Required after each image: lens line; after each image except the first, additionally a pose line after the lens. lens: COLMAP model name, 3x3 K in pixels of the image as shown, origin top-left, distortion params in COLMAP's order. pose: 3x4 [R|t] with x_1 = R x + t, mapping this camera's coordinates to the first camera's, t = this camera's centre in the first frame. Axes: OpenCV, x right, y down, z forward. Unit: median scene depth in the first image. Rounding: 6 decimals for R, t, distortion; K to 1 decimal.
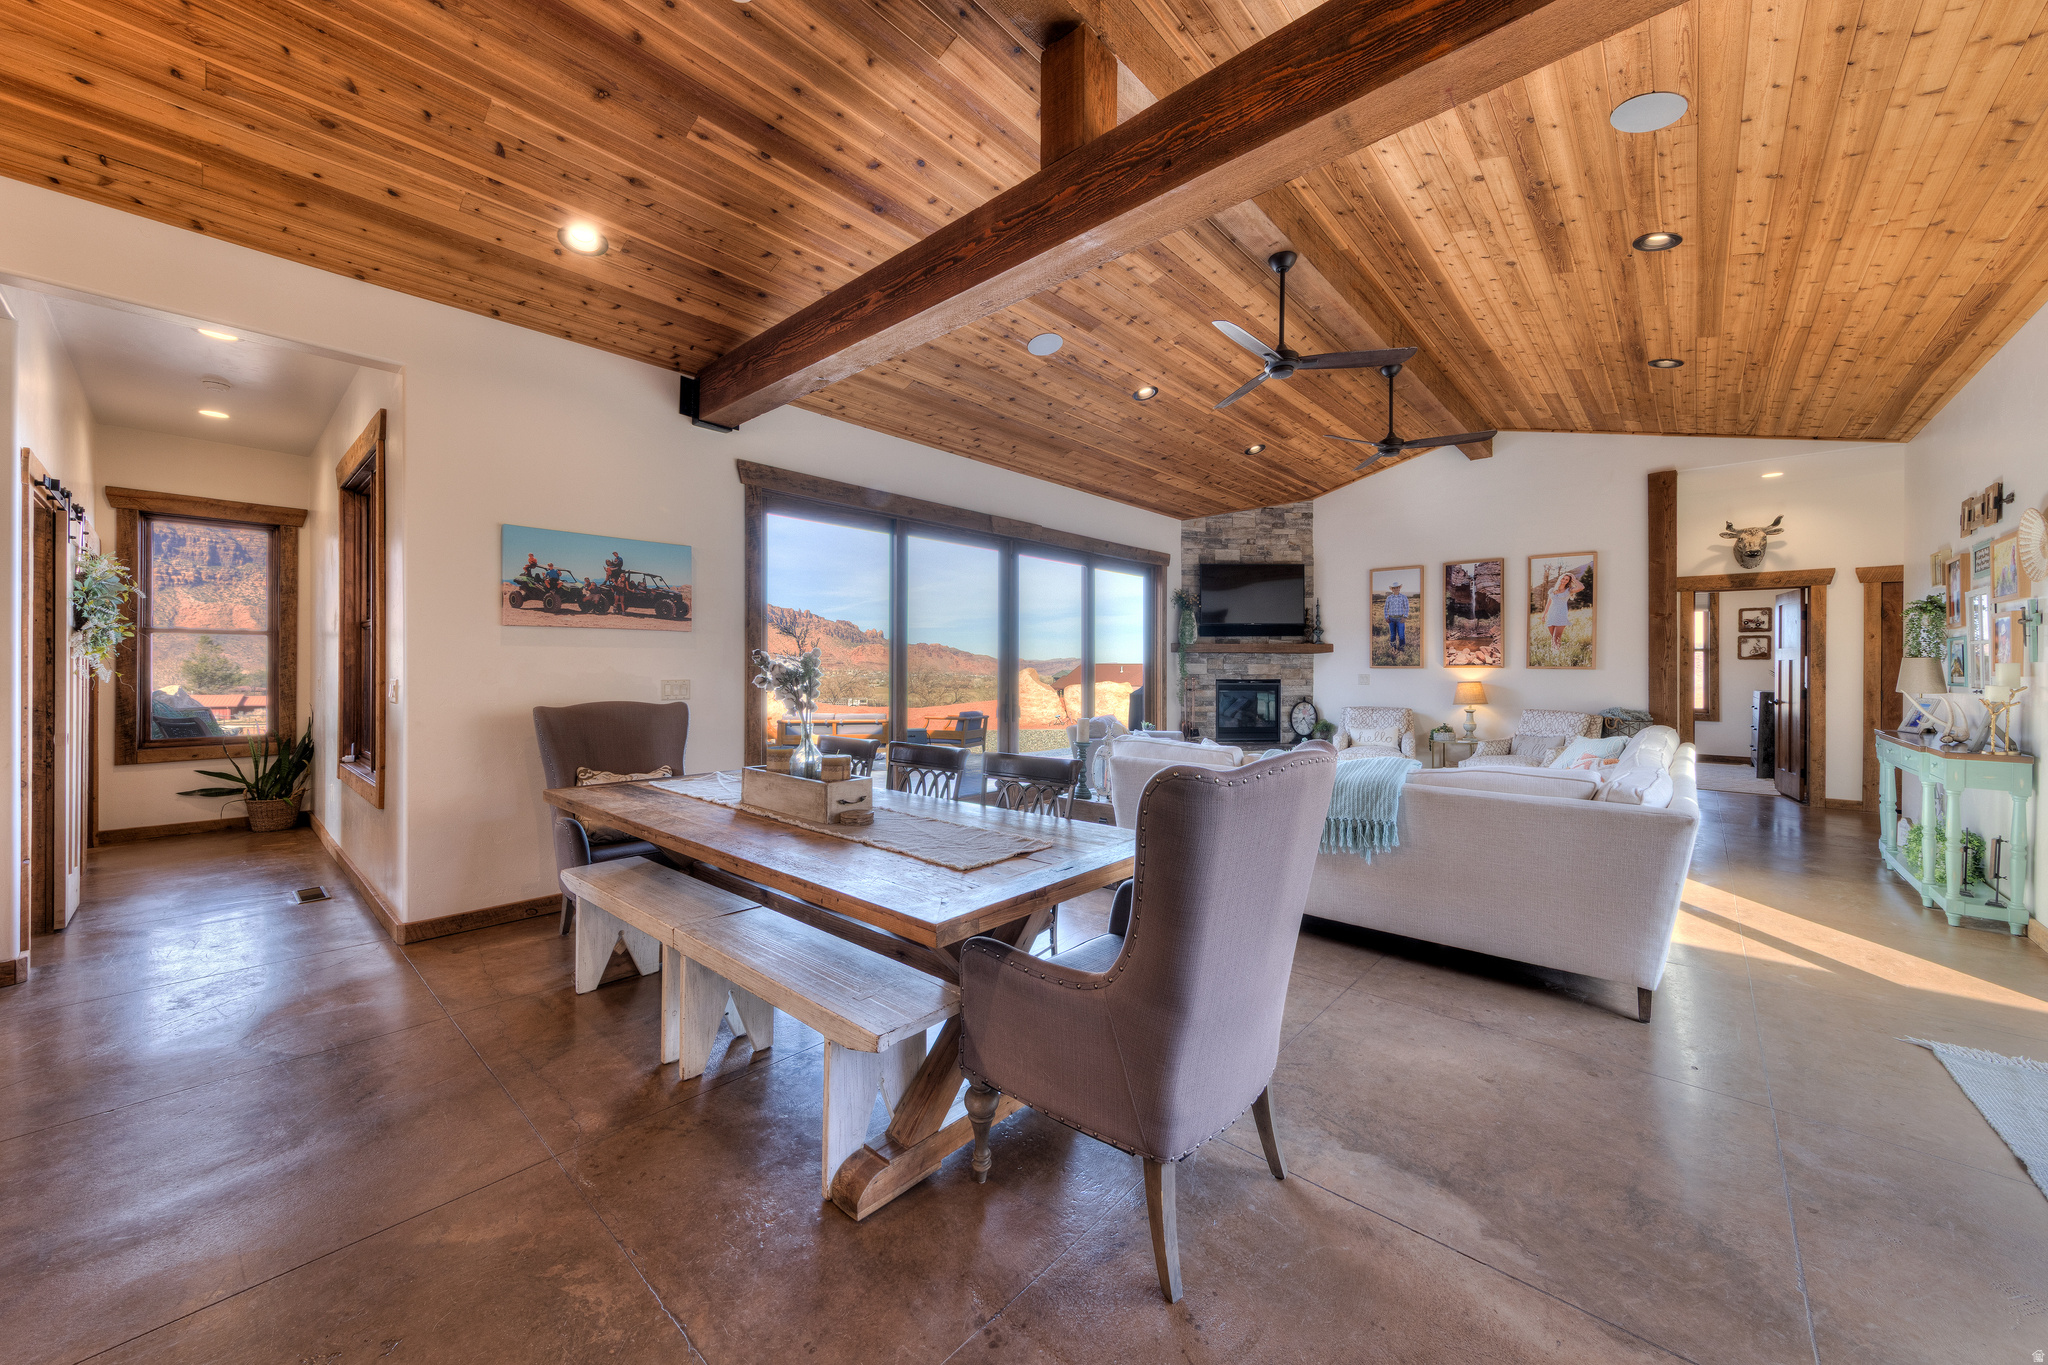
lens RADIAL K [[737.5, 0, 1053.3], [0, 737.5, 667.8], [0, 0, 1]] dist [0.004922, -0.001030]
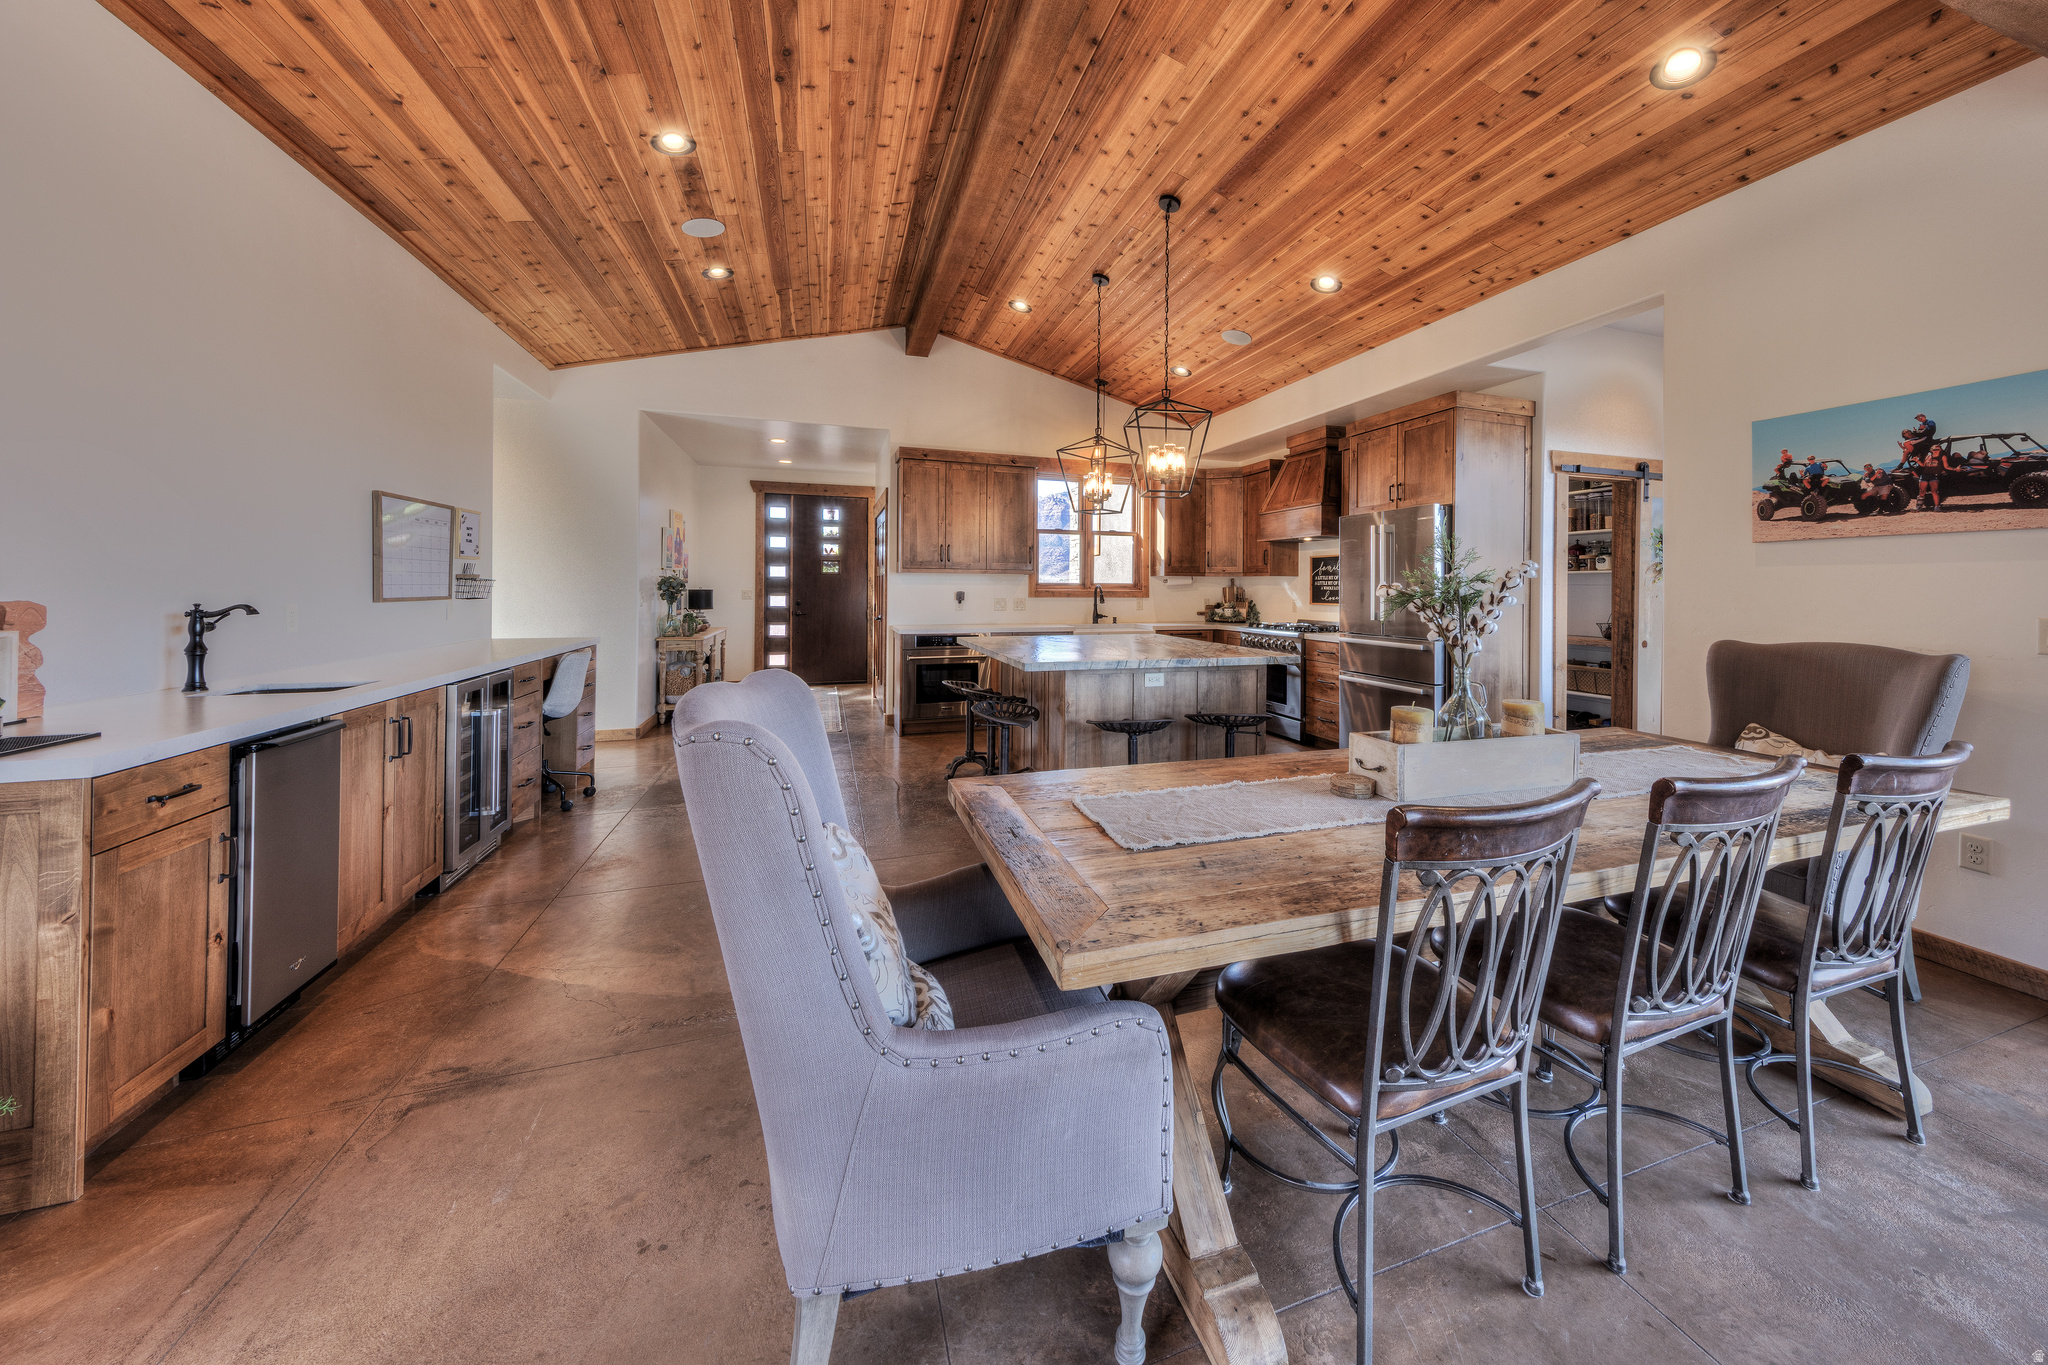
lens RADIAL K [[737.5, 0, 1091.2], [0, 737.5, 587.9], [0, 0, 1]] dist [0.004922, -0.001030]
pose [[-0.491439, -0.005620, -0.870894, 0.203861], [-0.009779, 0.999952, -0.000935, 0.001079], [0.870857, 0.008057, -0.491470, 0.434592]]
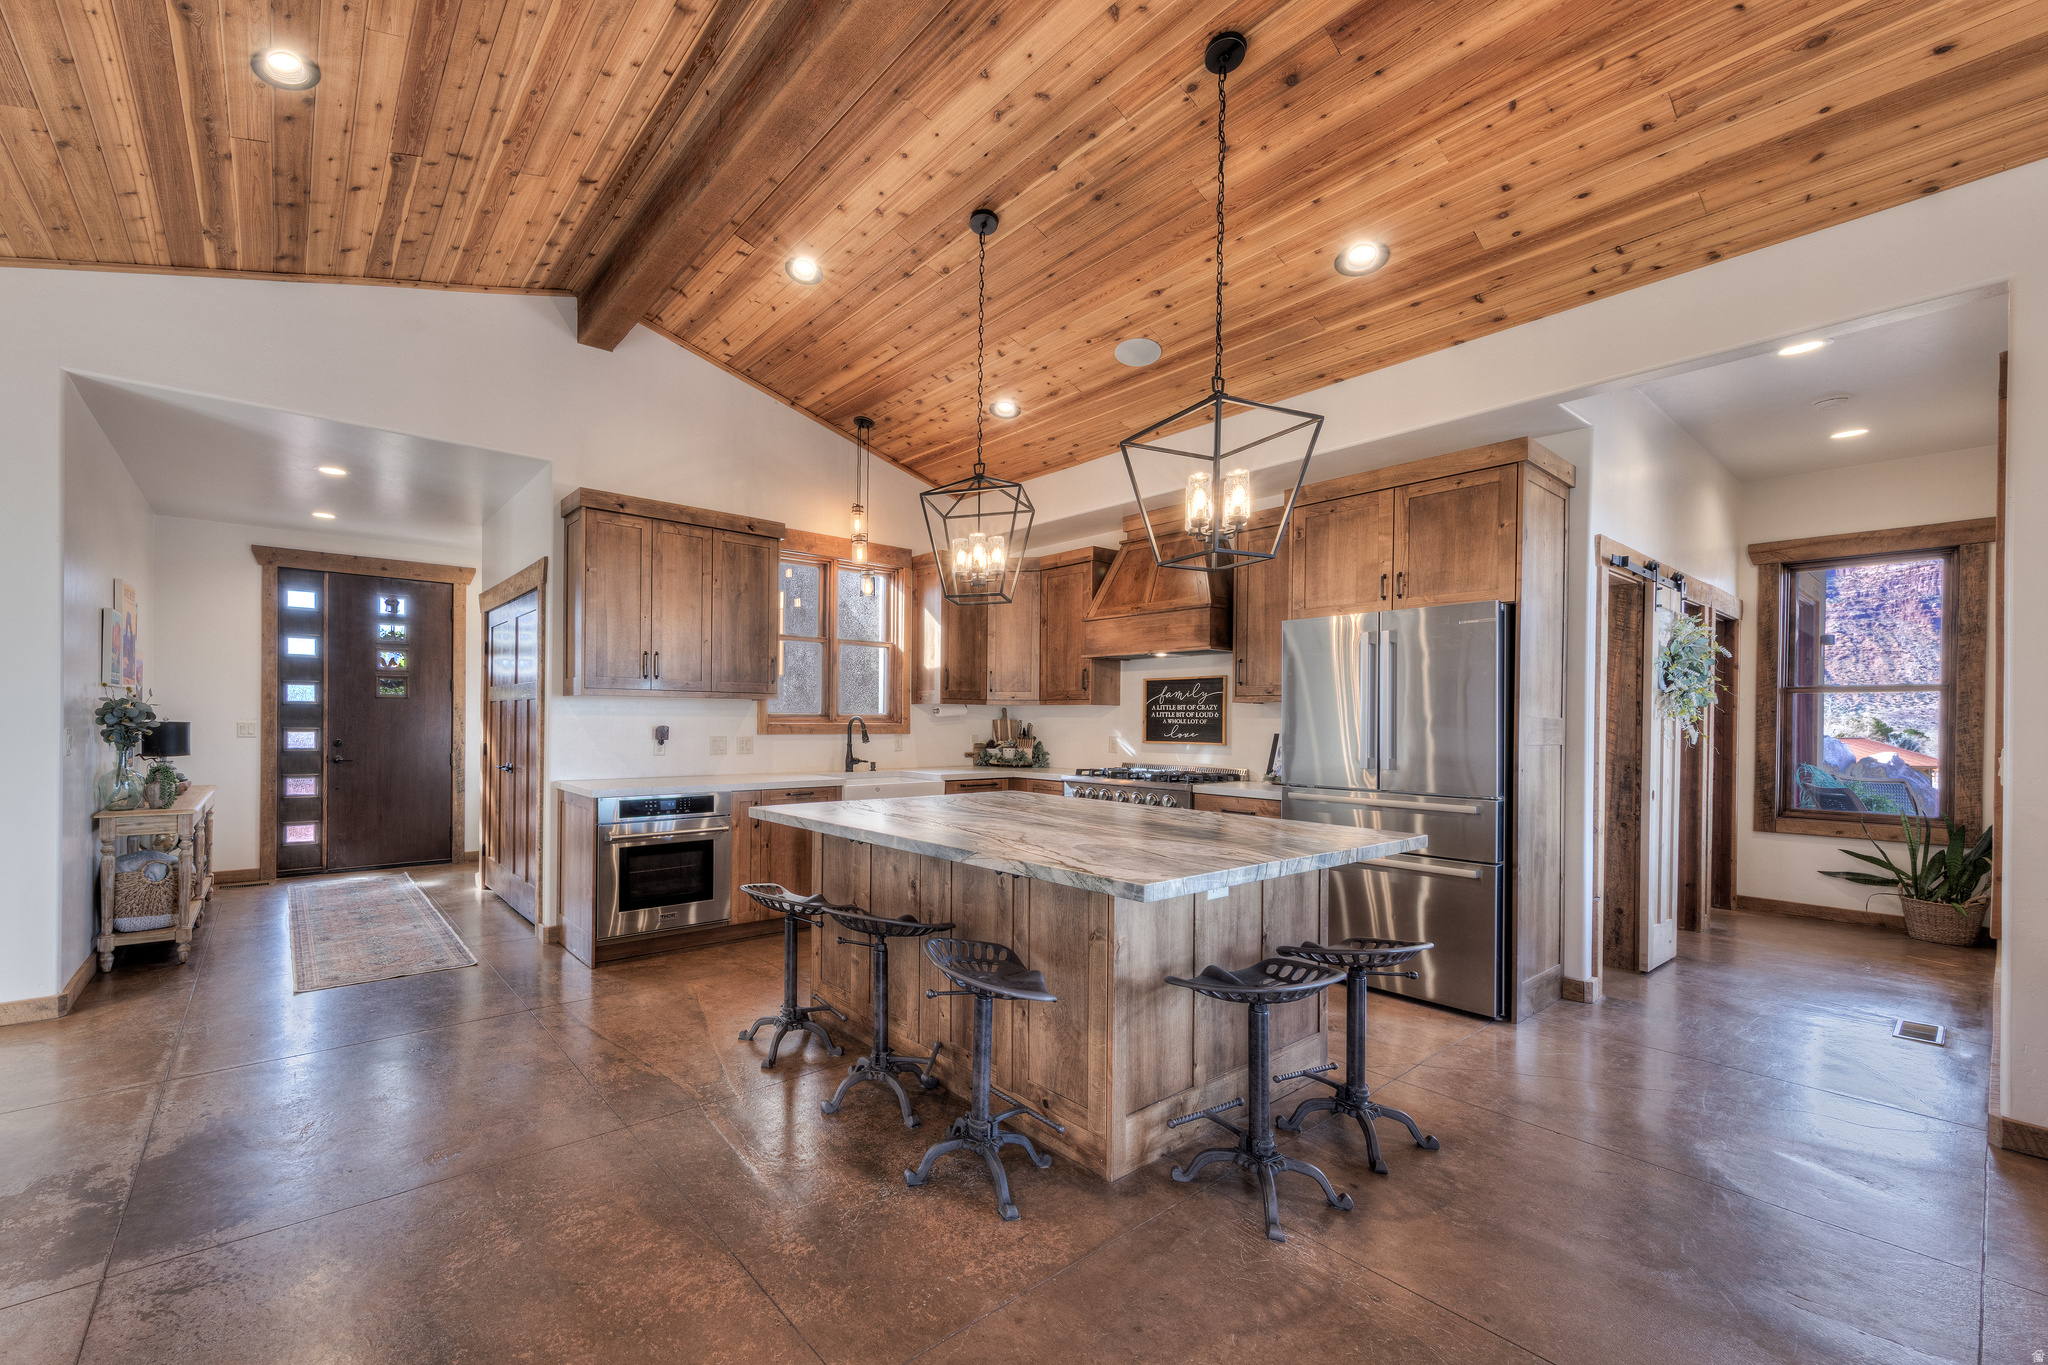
lens RADIAL K [[809.6, 0, 843.8], [0, 809.6, 721.6], [0, 0, 1]] dist [0.003115, 0.000082]
pose [[-0.249763, -0.002534, -0.968304, 0.049790], [-0.010961, 0.999940, 0.000211, 0.001094], [0.968245, 0.010666, -0.249776, 0.090527]]
